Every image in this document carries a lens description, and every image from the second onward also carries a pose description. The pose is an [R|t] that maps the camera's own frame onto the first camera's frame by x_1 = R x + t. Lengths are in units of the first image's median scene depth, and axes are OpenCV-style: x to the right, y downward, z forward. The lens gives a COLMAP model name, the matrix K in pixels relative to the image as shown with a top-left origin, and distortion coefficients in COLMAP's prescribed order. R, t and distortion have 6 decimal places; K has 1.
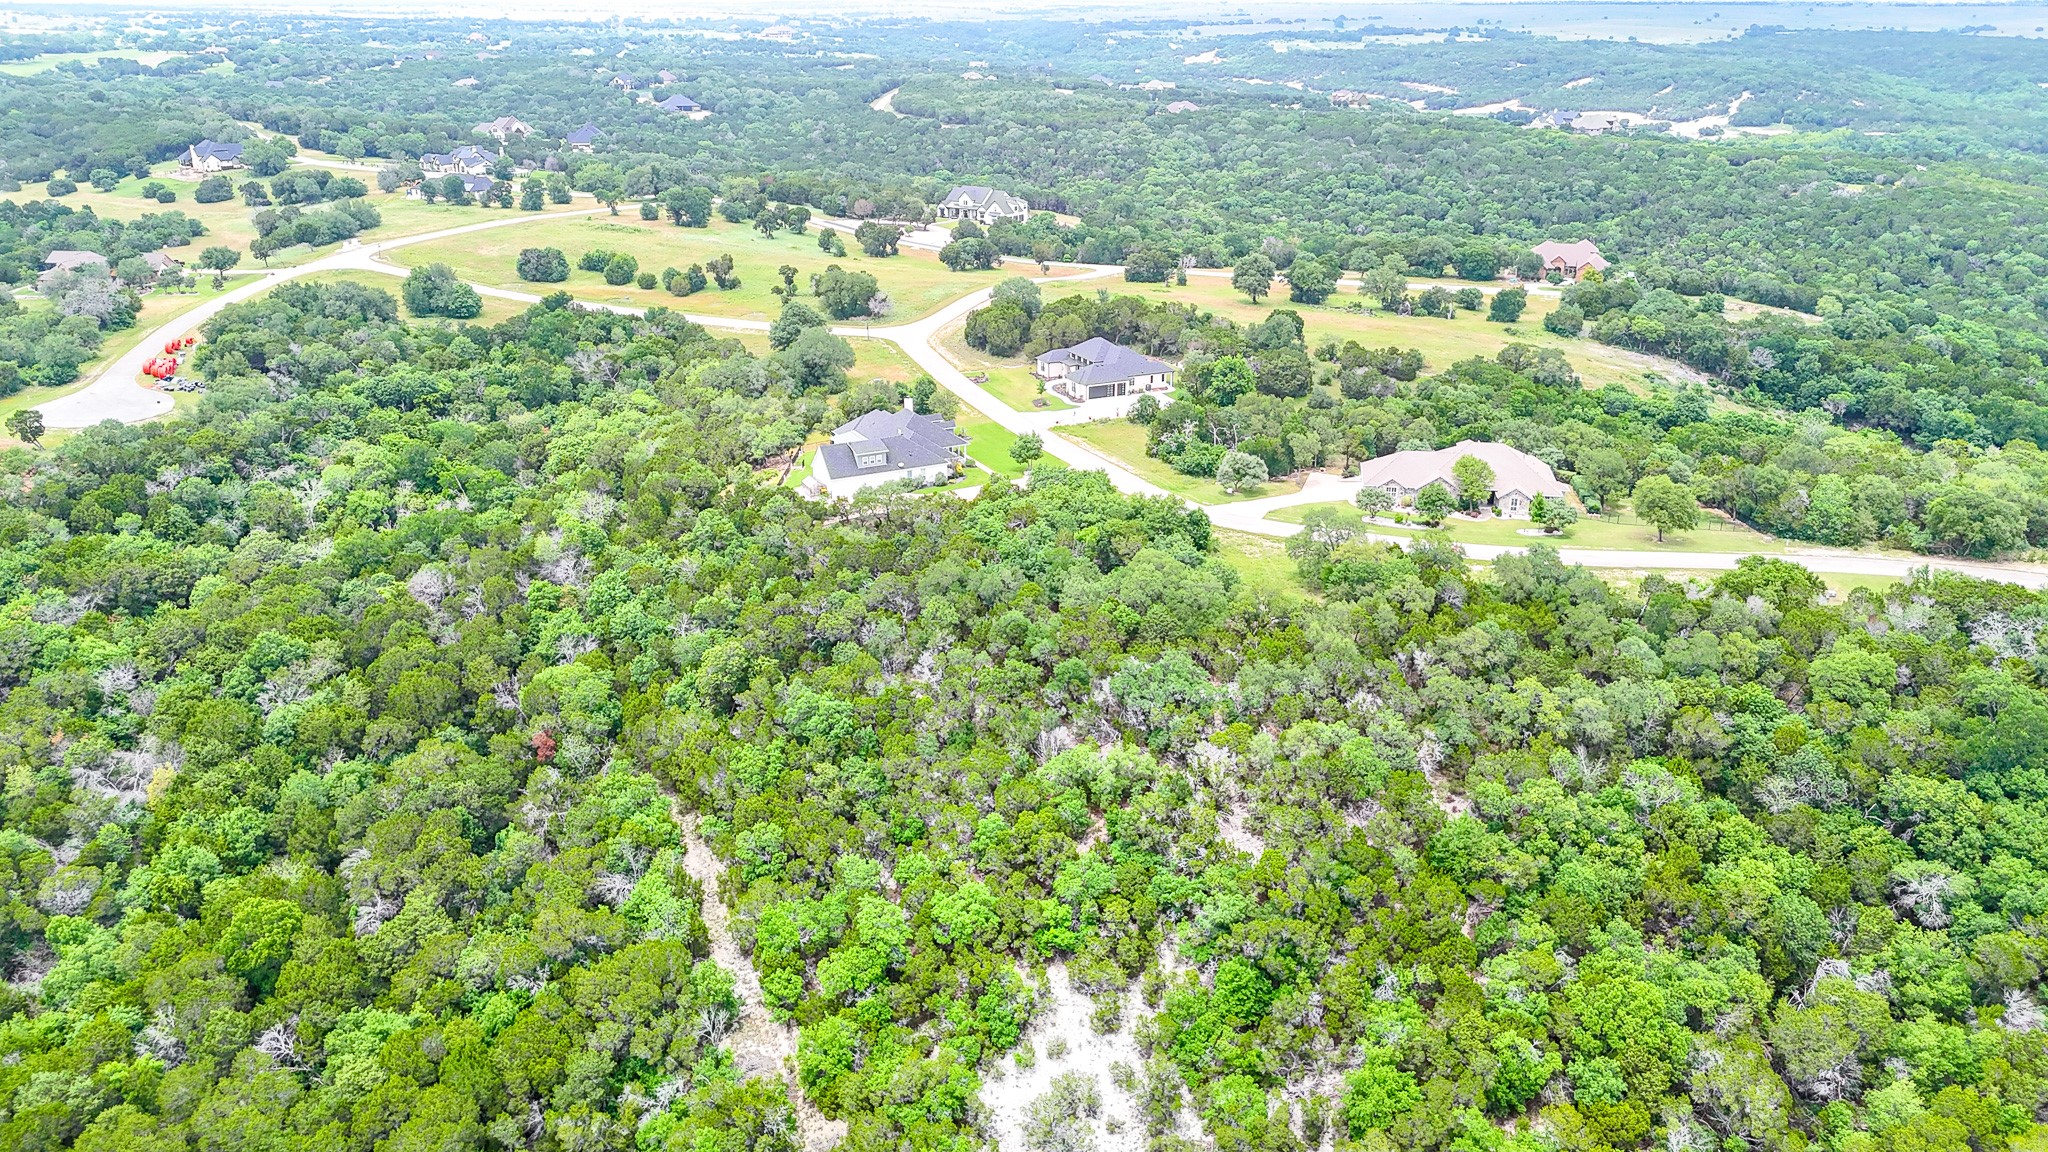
lens RADIAL K [[1498.2, 0, 1020.8], [0, 1498.2, 573.7], [0, 0, 1]] dist [0.063124, -0.056862]
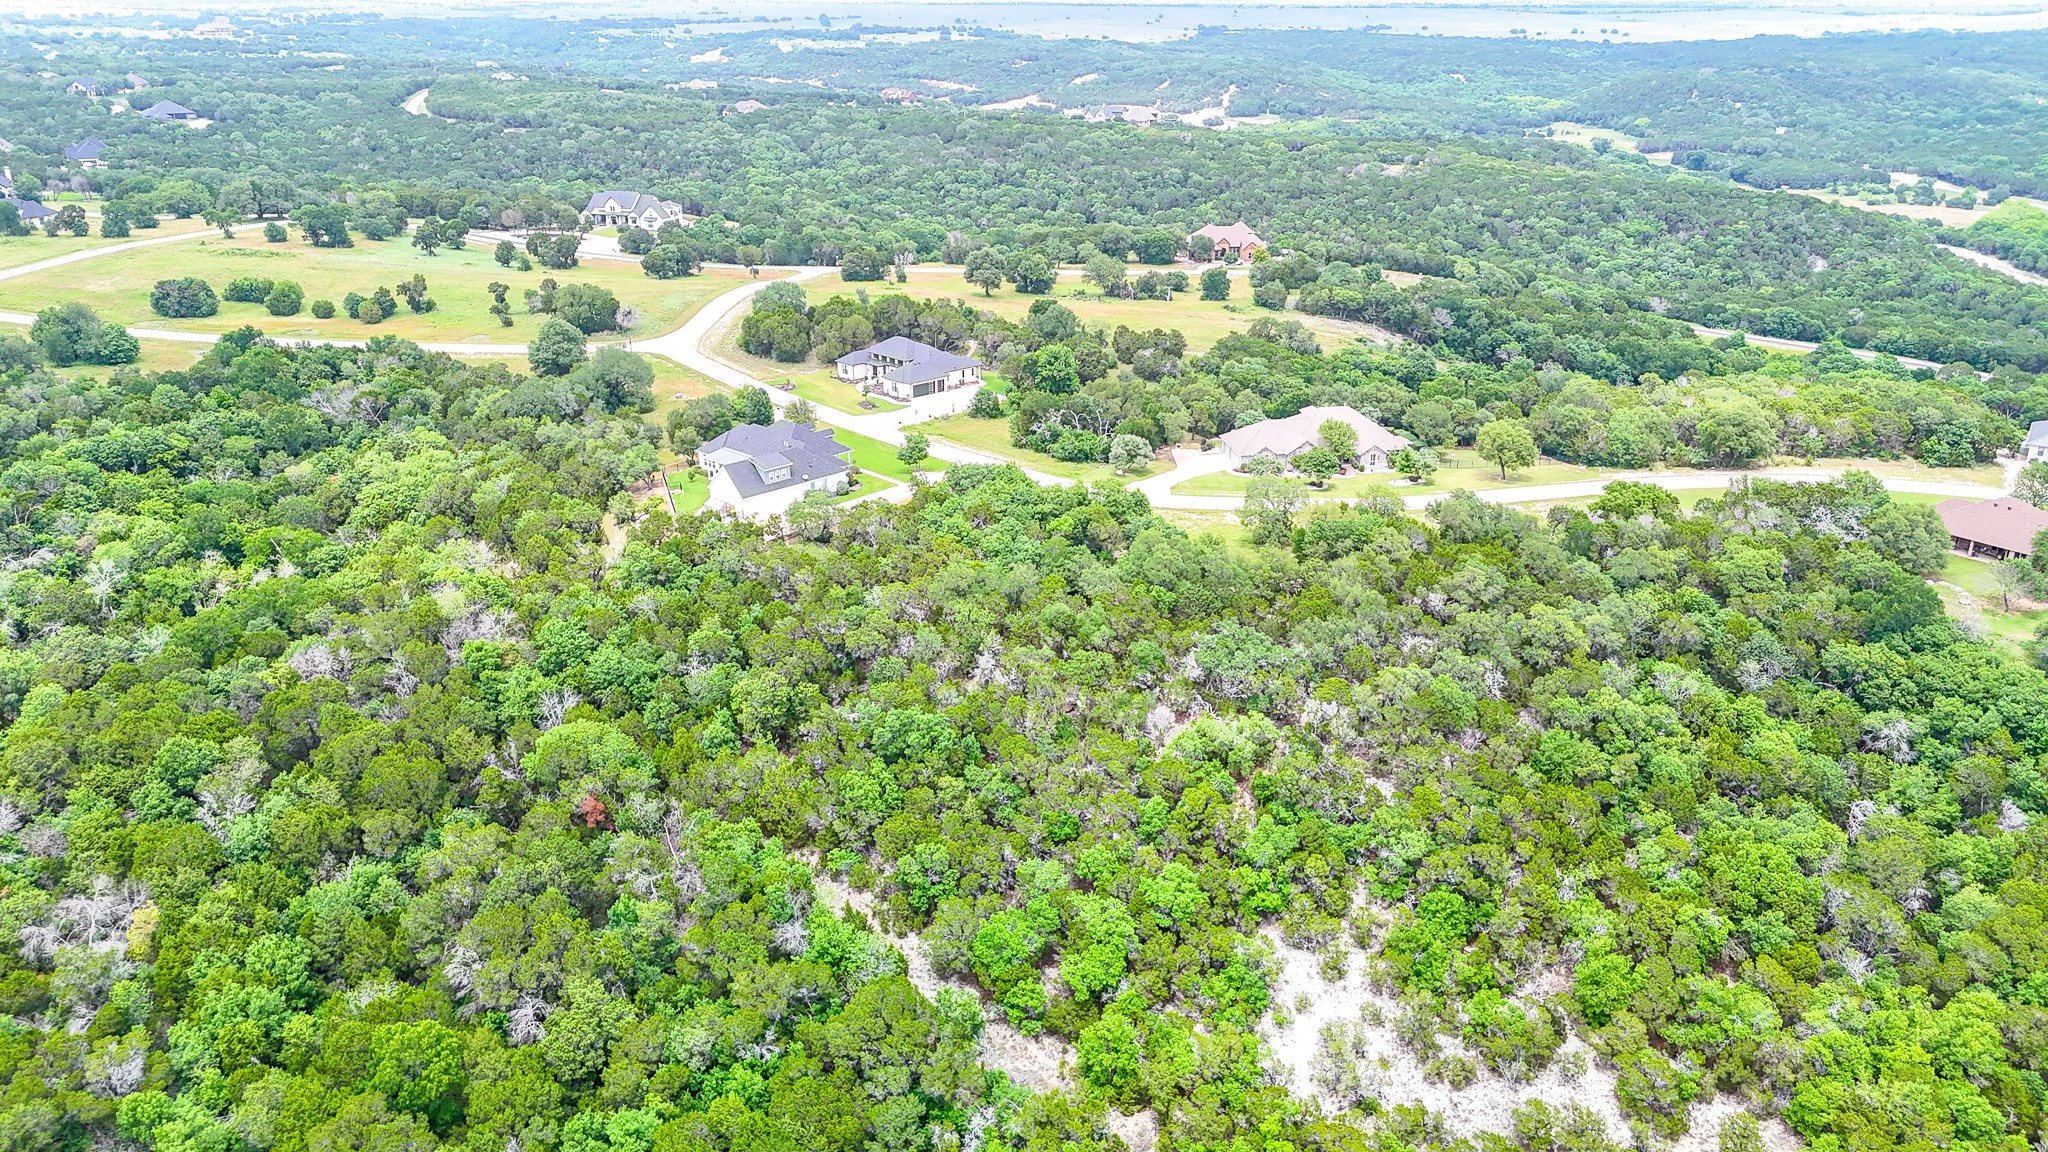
lens RADIAL K [[1498.2, 0, 1020.8], [0, 1498.2, 573.7], [0, 0, 1]] dist [0.063124, -0.056862]
pose [[0.946040, -0.114681, 0.303077, -0.158939], [0.114398, 0.993258, 0.018750, -0.008096], [-0.303184, 0.016933, 0.952782, 0.020418]]
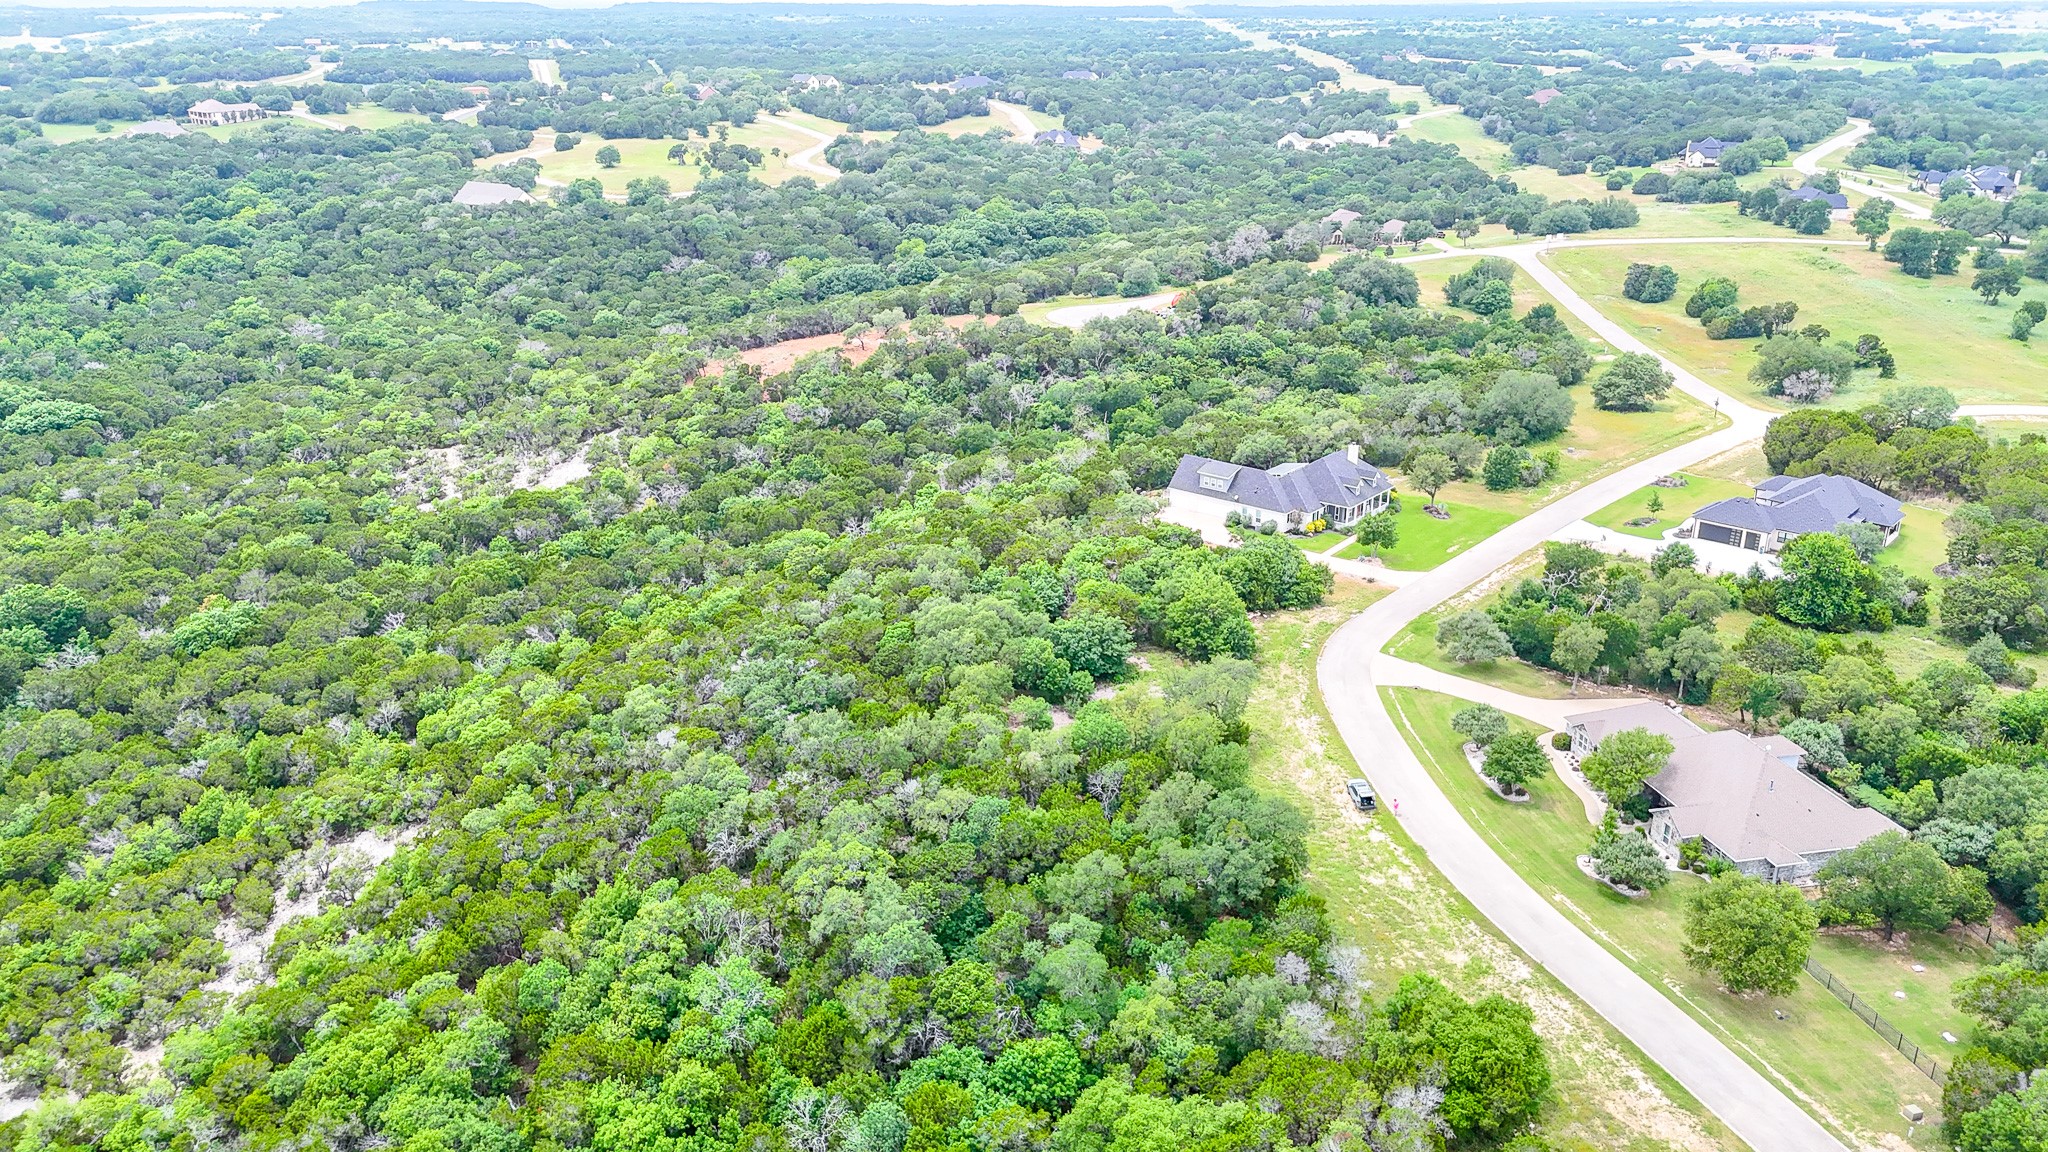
lens RADIAL K [[1520.5, 0, 1019.9], [0, 1520.5, 569.7], [0, 0, 1]] dist [0.071727, -0.070896]
pose [[0.397180, 0.324310, -0.858529, 0.442398], [-0.329946, 0.923392, 0.196170, -0.109992], [0.856378, 0.205353, 0.473757, 0.282632]]
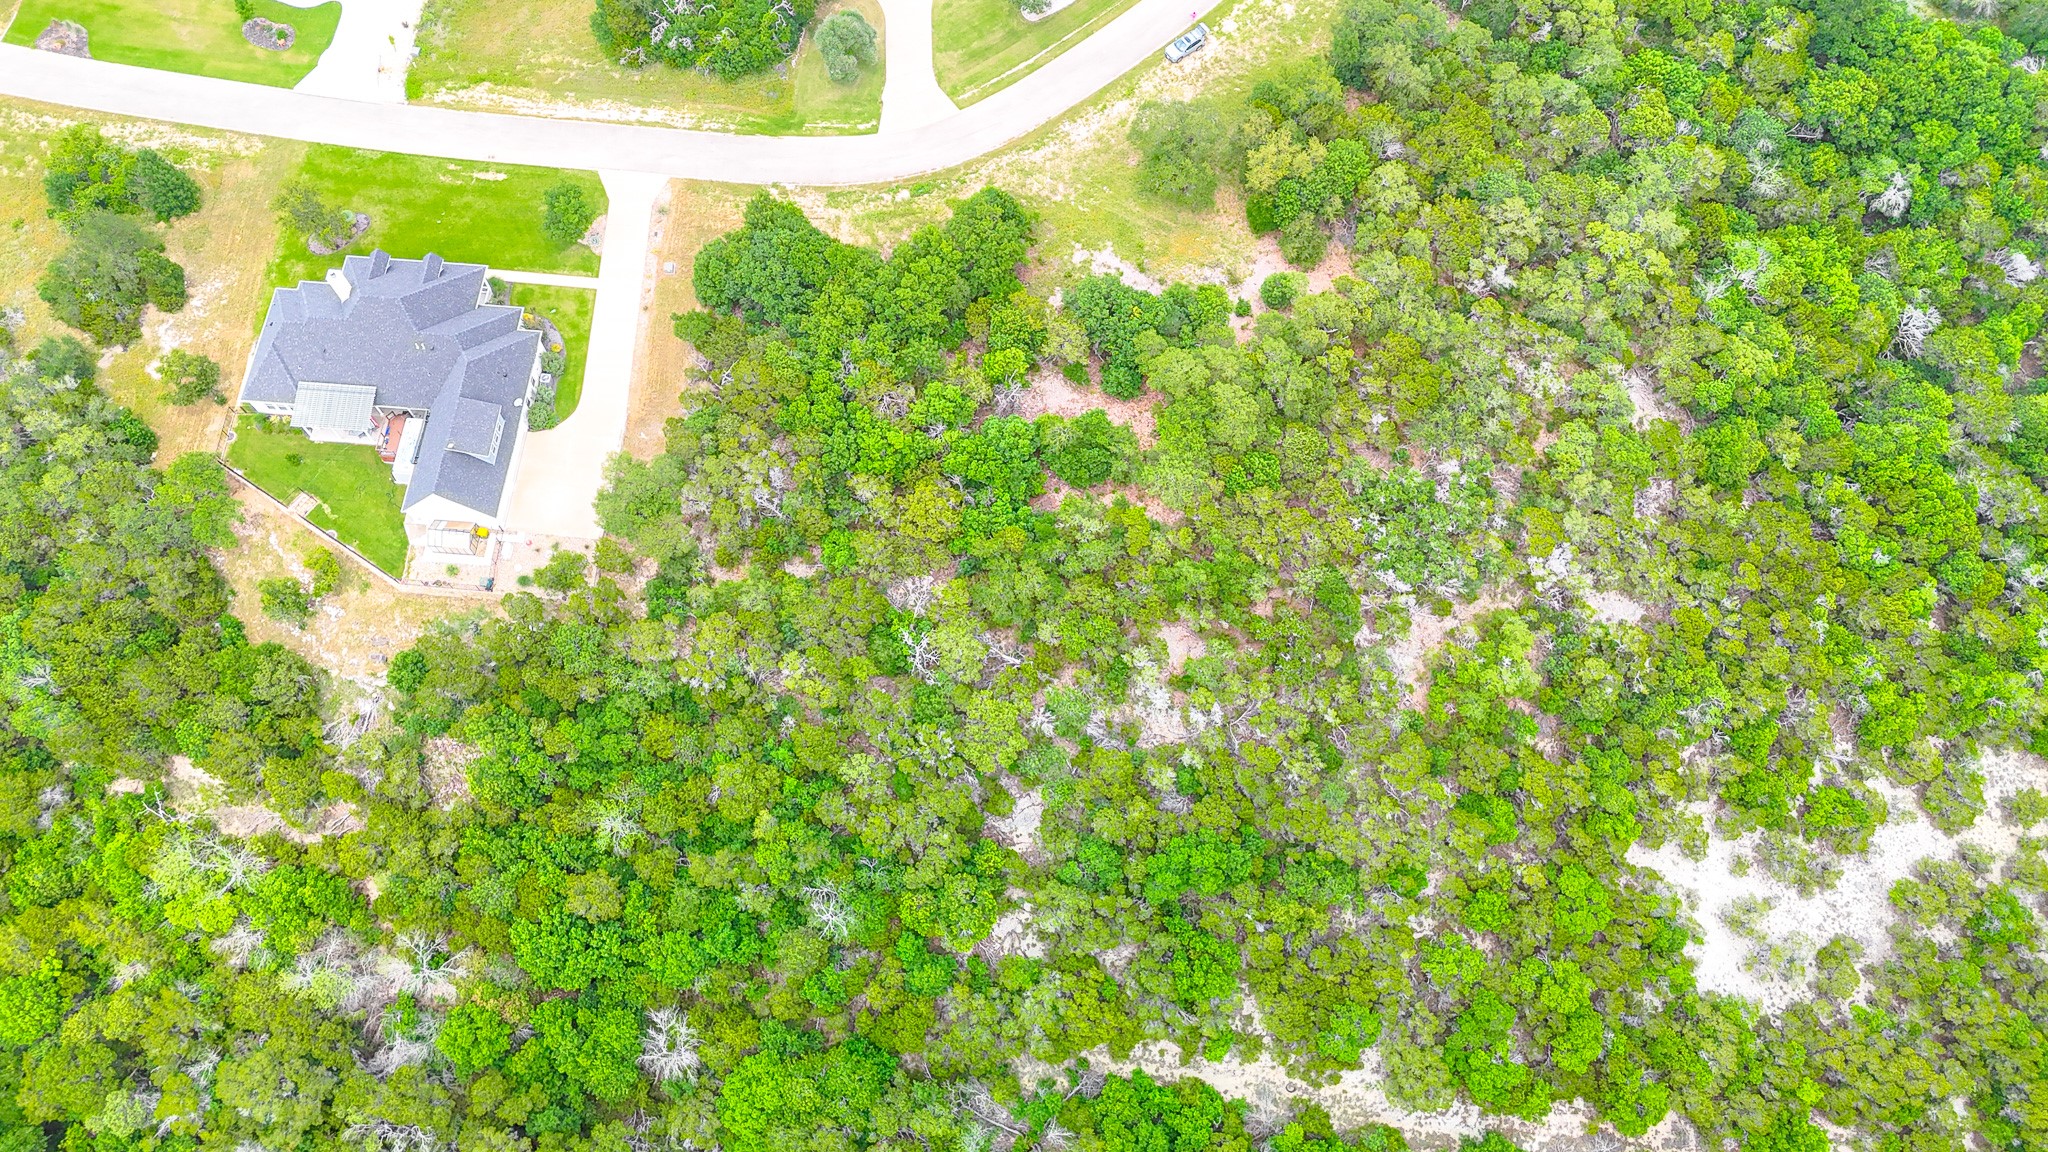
lens RADIAL K [[1520.5, 0, 1019.9], [0, 1520.5, 569.7], [0, 0, 1]] dist [0.071727, -0.070896]
pose [[0.523512, -0.777992, 0.347368, -0.153986], [0.299950, 0.549888, 0.779521, -0.291758], [-0.797475, -0.303895, 0.521231, 0.314819]]
